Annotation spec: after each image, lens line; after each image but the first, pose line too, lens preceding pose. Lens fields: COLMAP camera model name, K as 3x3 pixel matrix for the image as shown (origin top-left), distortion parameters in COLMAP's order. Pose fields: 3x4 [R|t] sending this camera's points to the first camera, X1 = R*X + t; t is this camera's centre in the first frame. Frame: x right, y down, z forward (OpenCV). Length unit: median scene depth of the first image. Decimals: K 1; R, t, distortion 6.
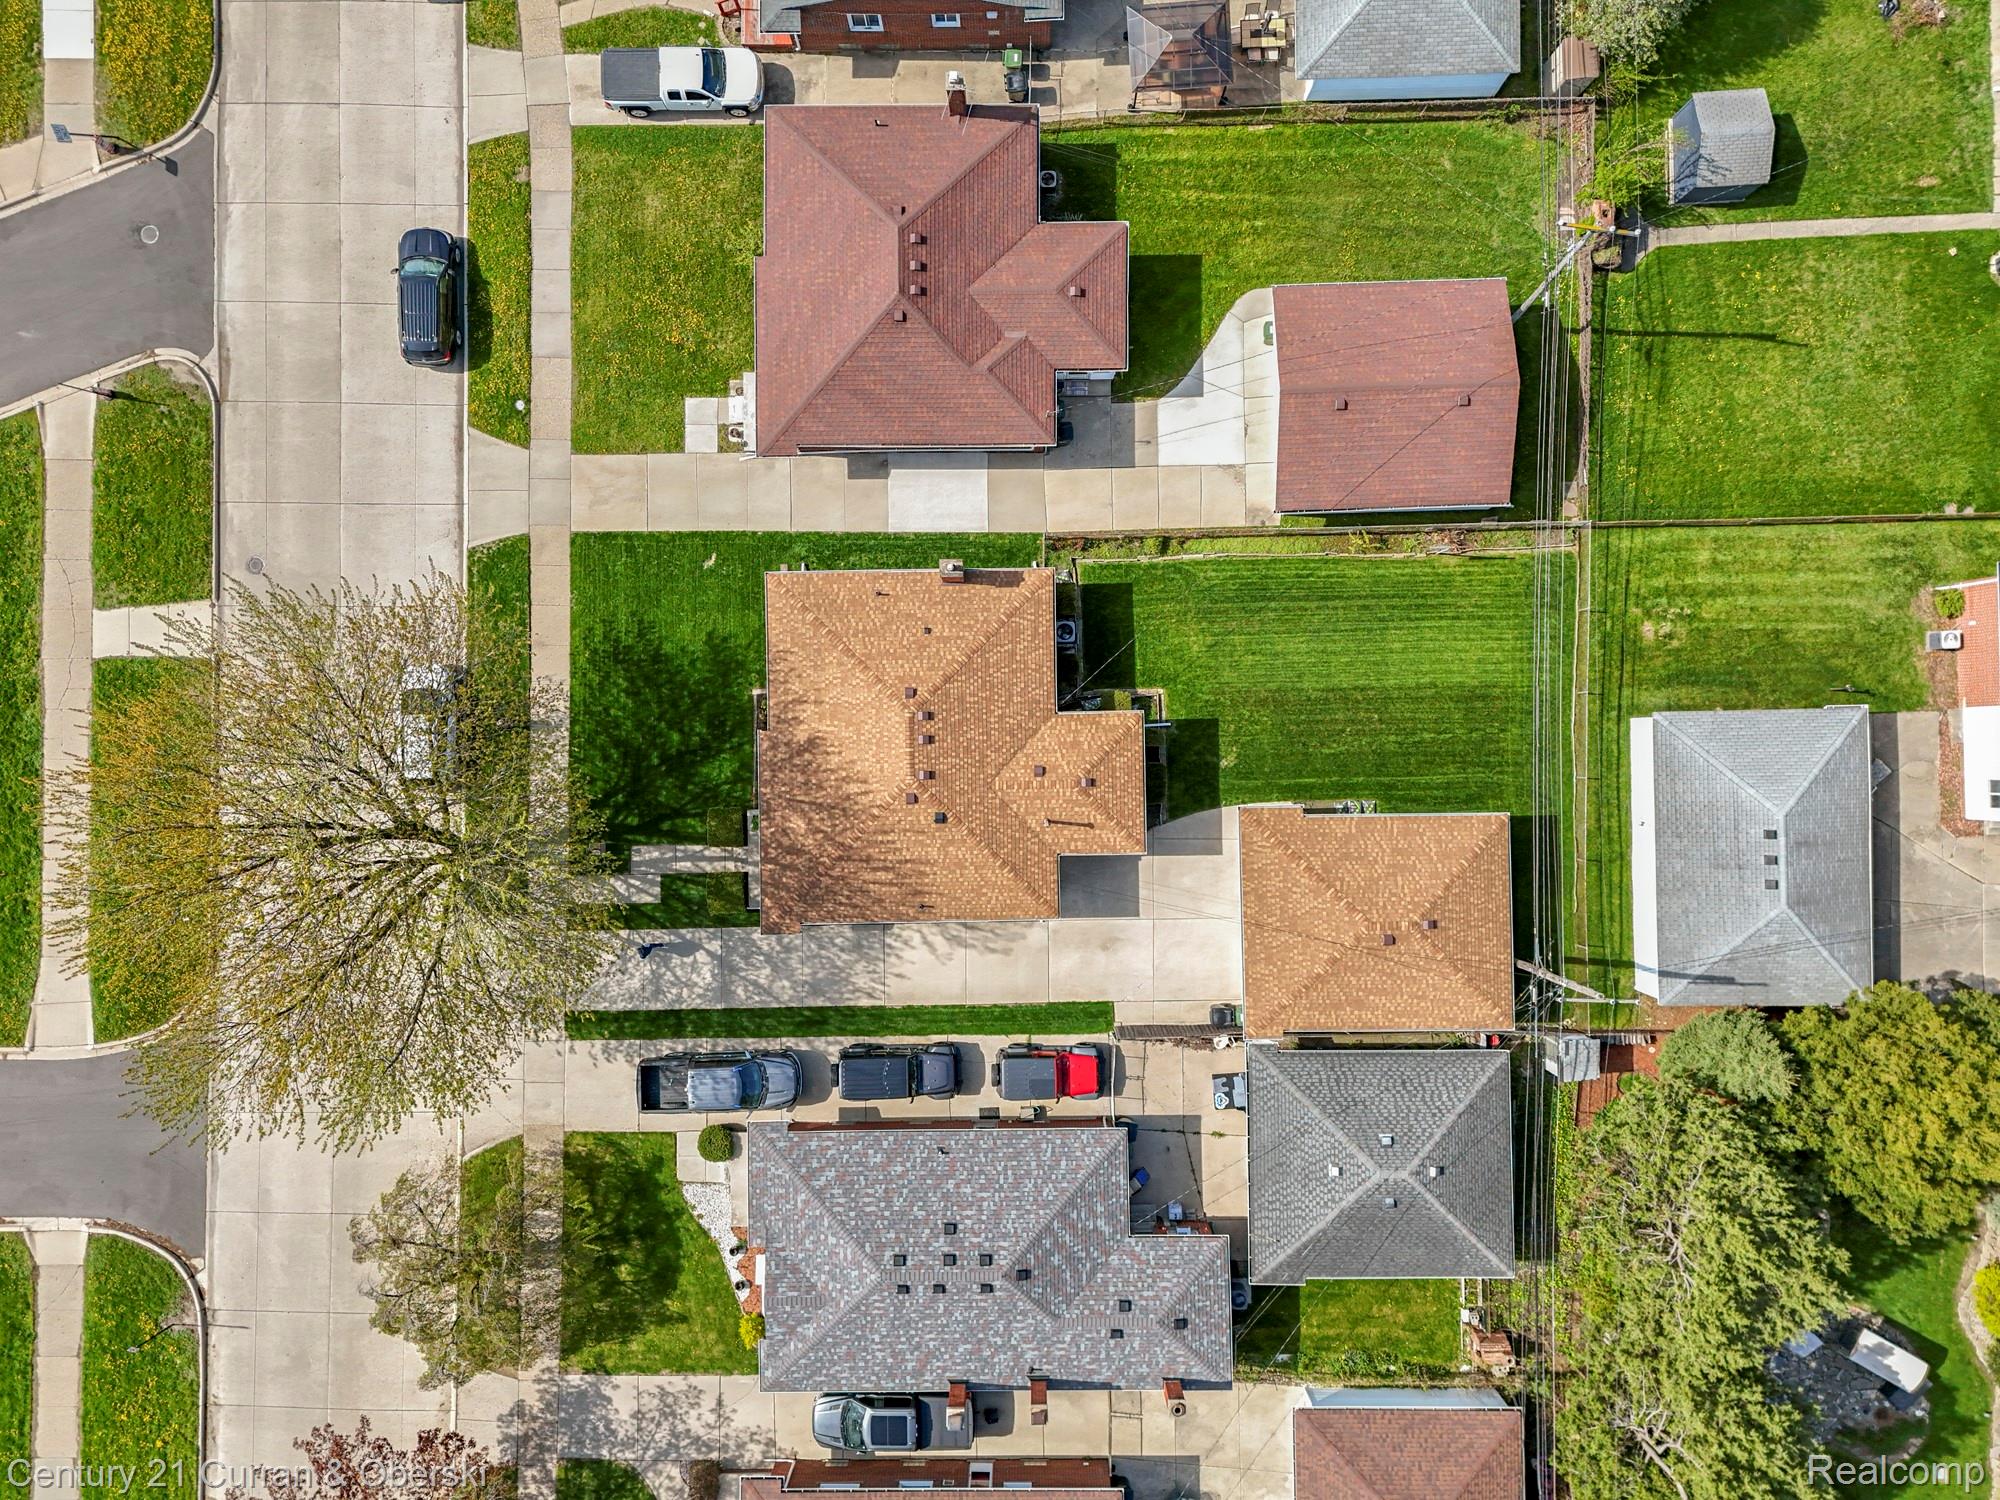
lens RADIAL K [[1456.2, 0, 1000.0], [0, 1456.2, 750.0], [0, 0, 1]] dist [0.095984, -0.100444]
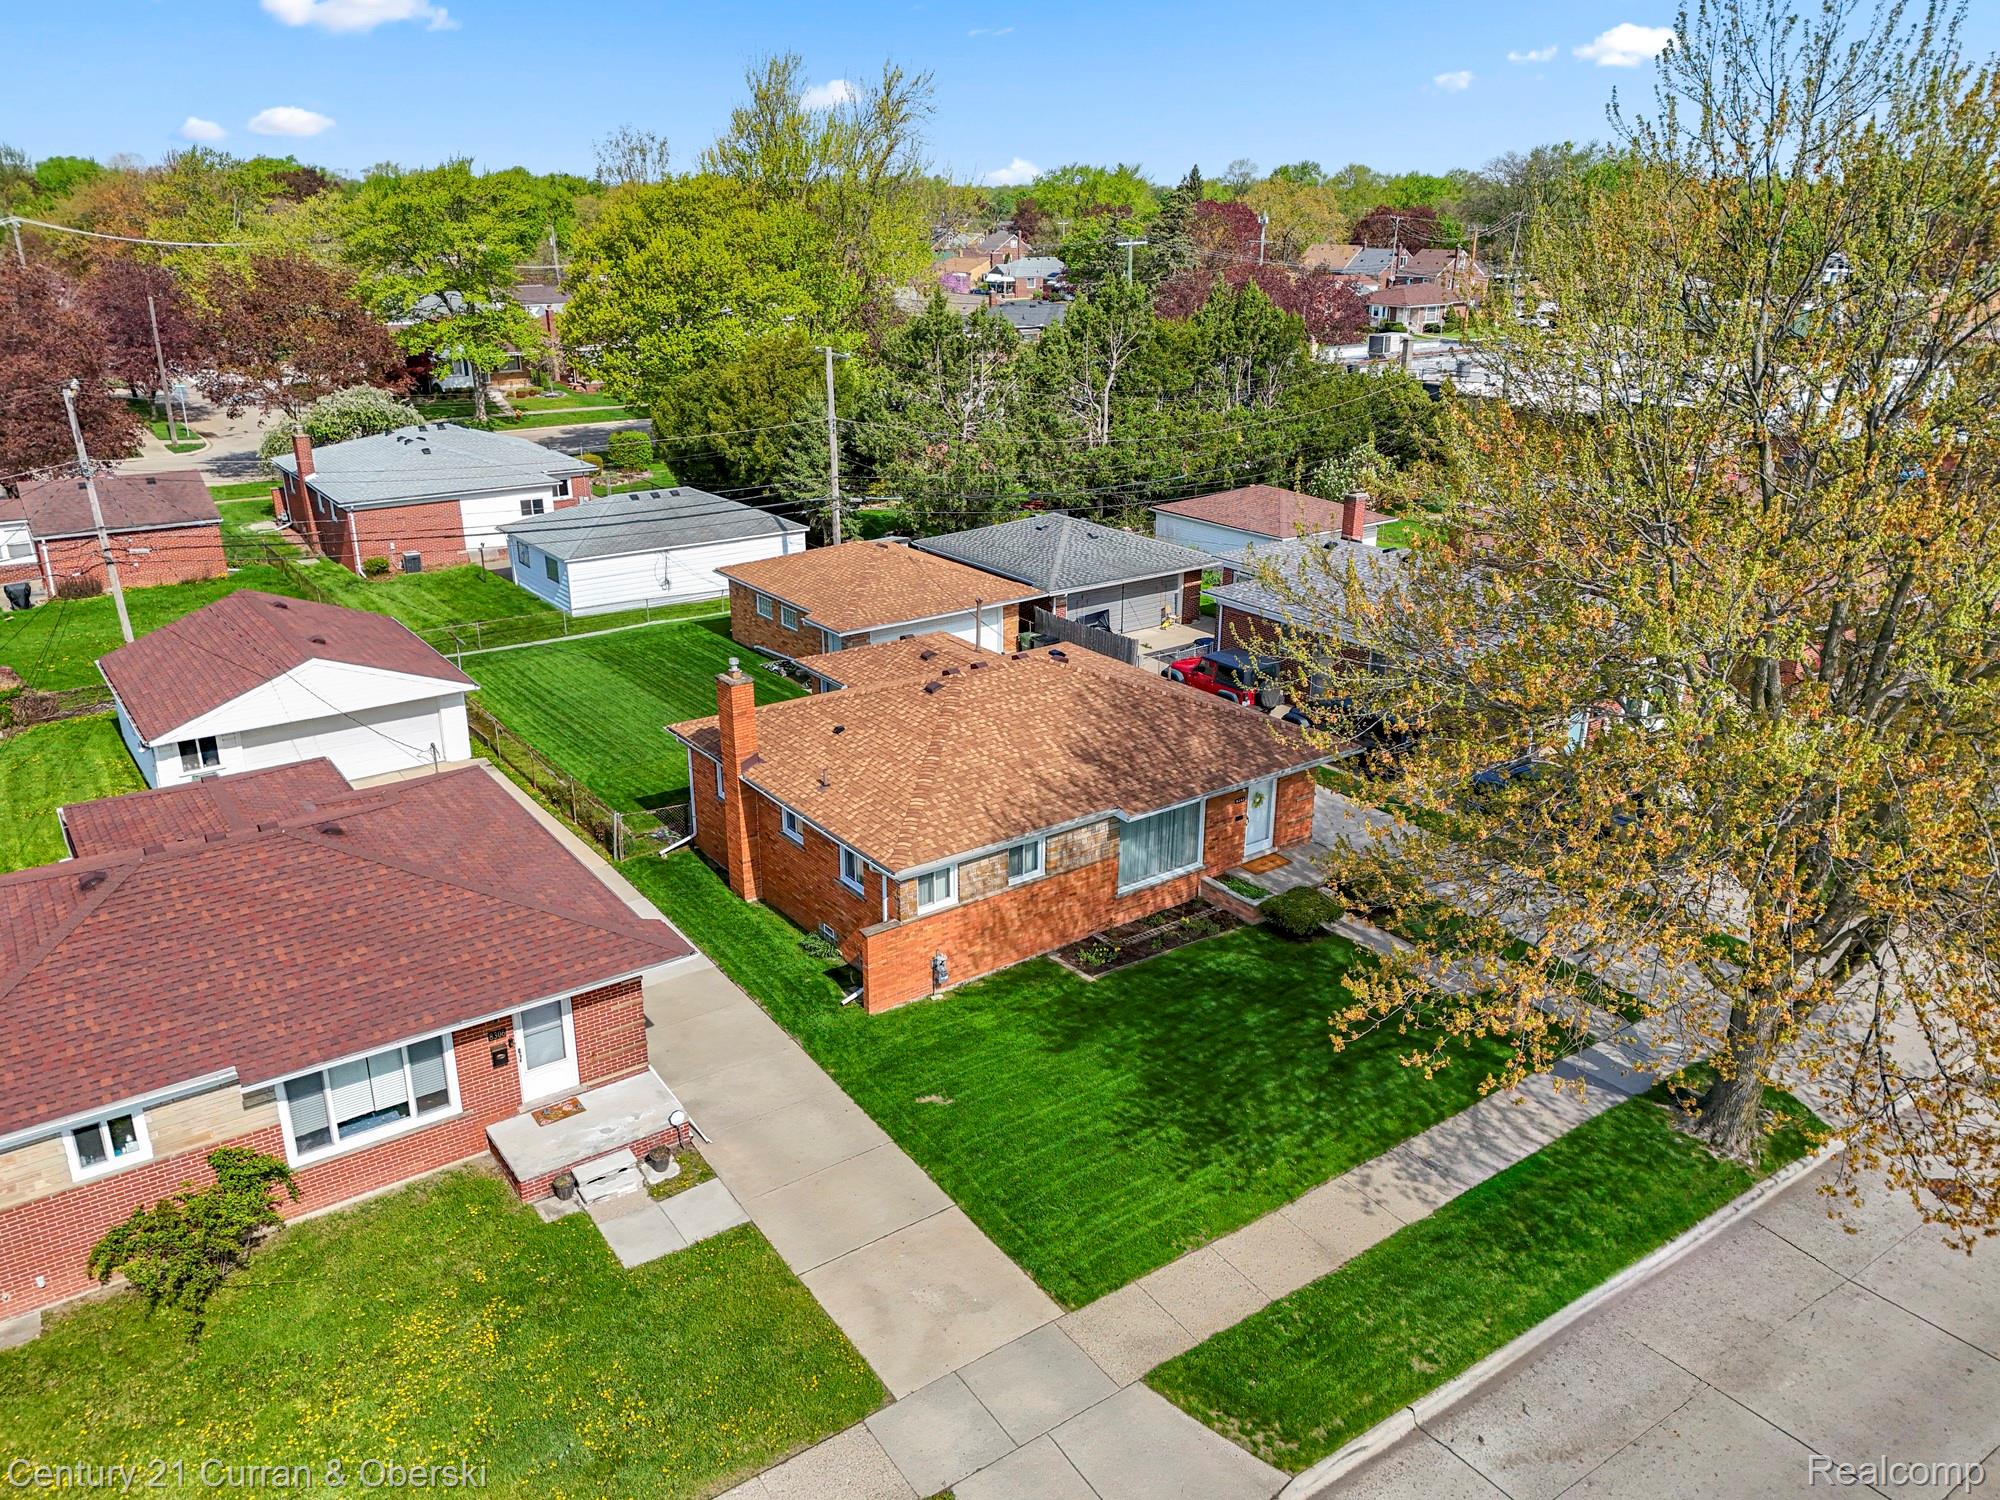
lens RADIAL K [[1465.4, 0, 1000.0], [0, 1465.4, 750.0], [0, 0, 1]] dist [0.061259, -0.047902]
pose [[-0.577924, -0.273555, 0.768877, -0.541483], [0.816063, -0.201536, 0.541687, -0.344339], [0.006775, 0.940506, 0.339711, 0.726367]]
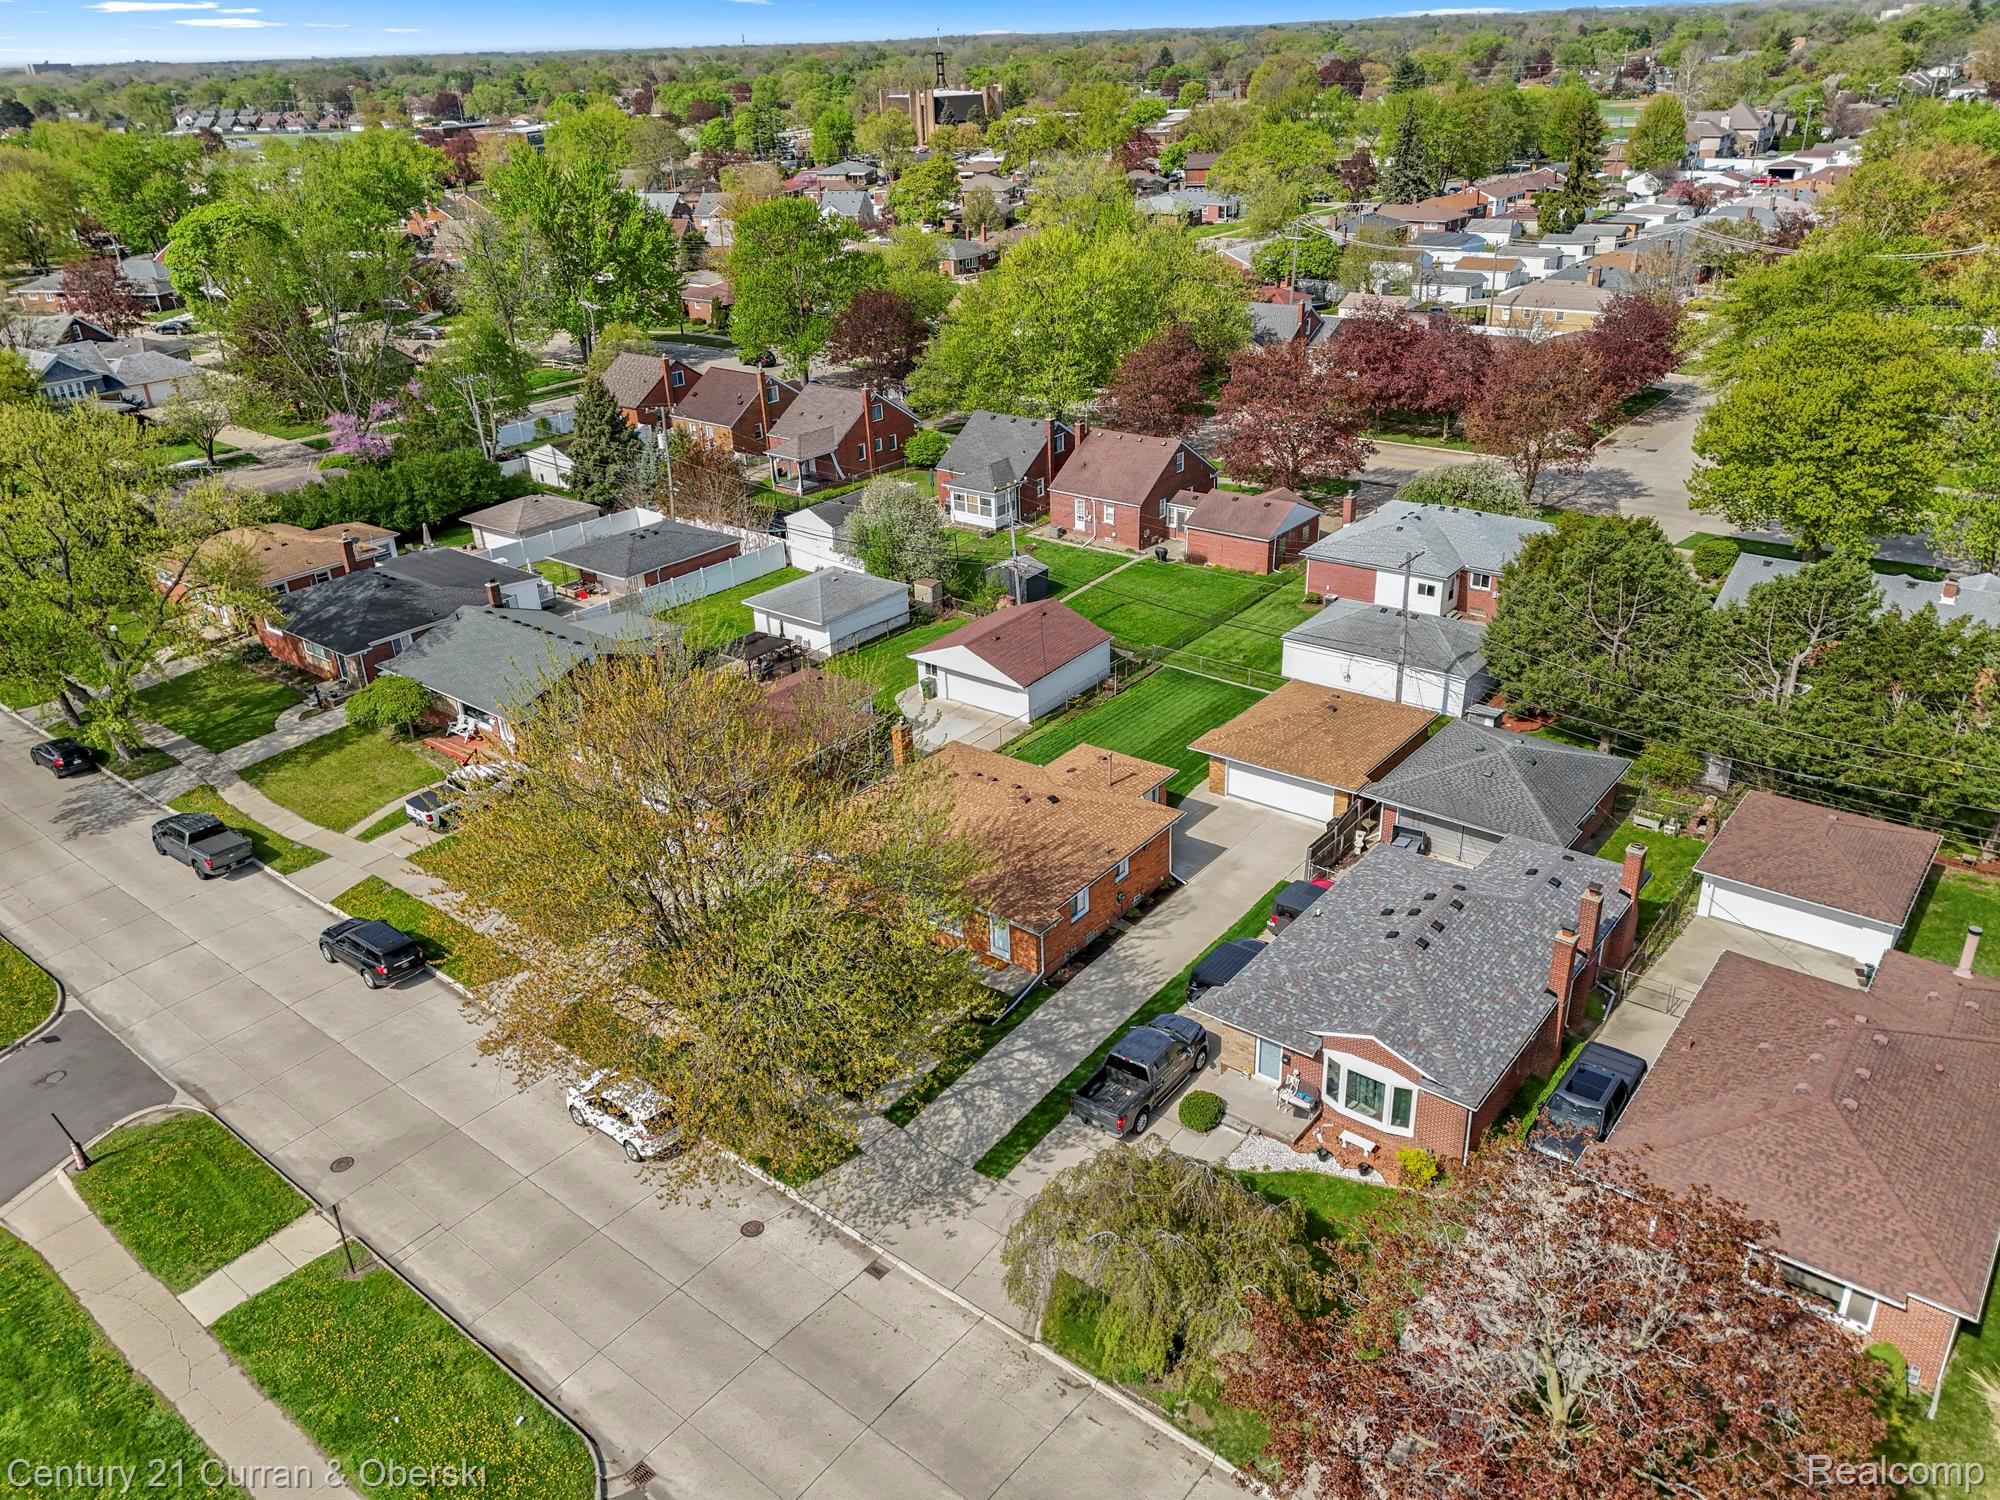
lens RADIAL K [[1456.2, 0, 1000.0], [0, 1456.2, 750.0], [0, 0, 1]] dist [0.095984, -0.100444]
pose [[0.627316, -0.342028, 0.699637, -0.787425], [0.778431, 0.249086, -0.576195, 0.611525], [0.022805, 0.906075, 0.422501, 0.430846]]
